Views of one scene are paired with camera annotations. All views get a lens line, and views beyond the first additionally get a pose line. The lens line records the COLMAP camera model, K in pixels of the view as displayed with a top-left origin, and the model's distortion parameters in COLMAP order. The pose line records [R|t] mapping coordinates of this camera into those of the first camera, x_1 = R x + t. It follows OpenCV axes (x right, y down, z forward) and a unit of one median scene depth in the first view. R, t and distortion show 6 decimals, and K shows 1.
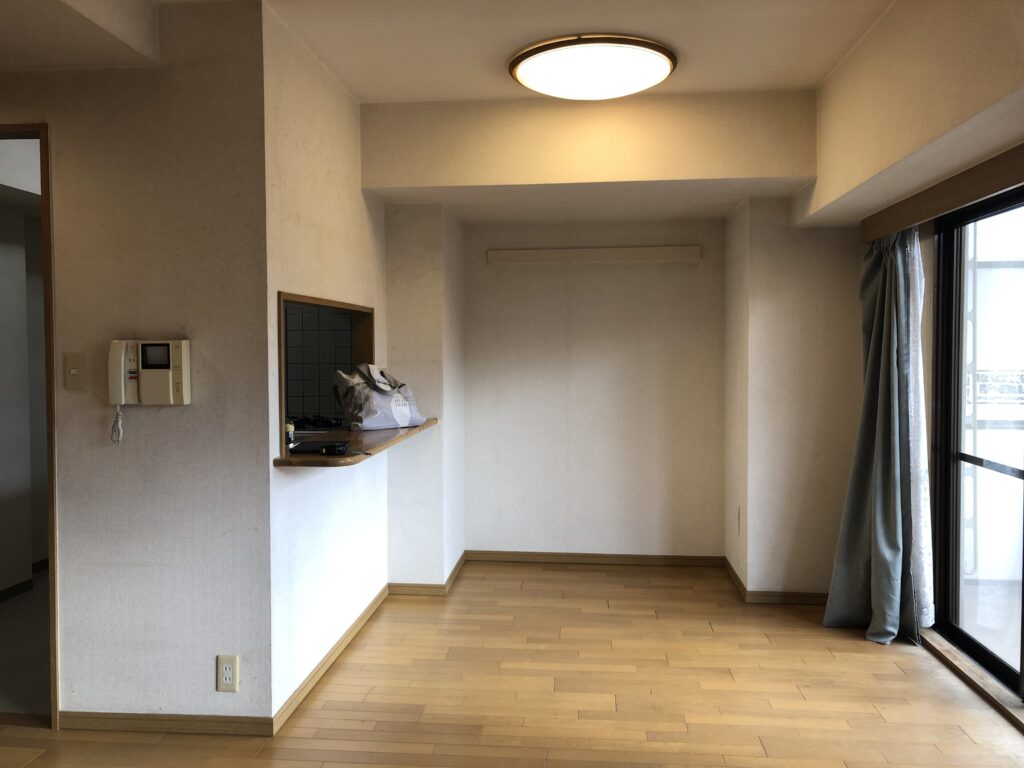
lens RADIAL K [[848.7, 0, 510.4], [0, 848.7, 380.2], [0, 0, 1]] dist [0.042709, -0.027153]
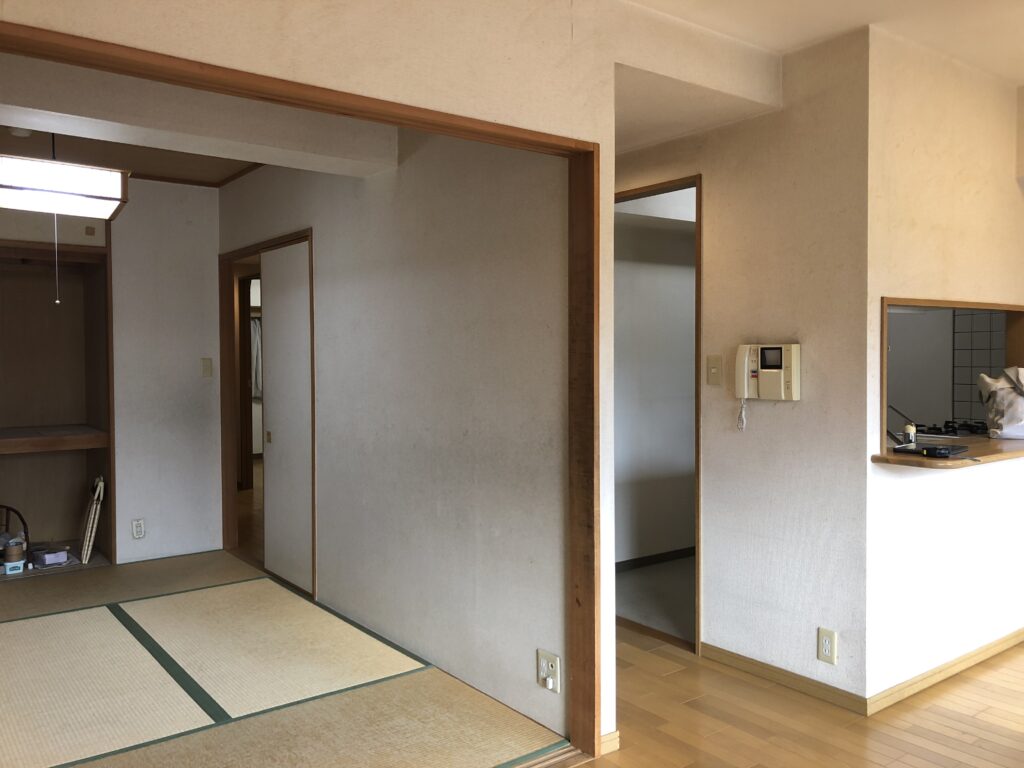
lens RADIAL K [[848.7, 0, 513.0], [0, 848.7, 382.4], [0, 0, 1]] dist [0.042709, -0.027153]
pose [[0.680744, 0.023980, -0.732129, 0.193677], [-0.025533, 0.999633, 0.009000, 0.003536], [0.732076, 0.012567, 0.681107, -0.052335]]
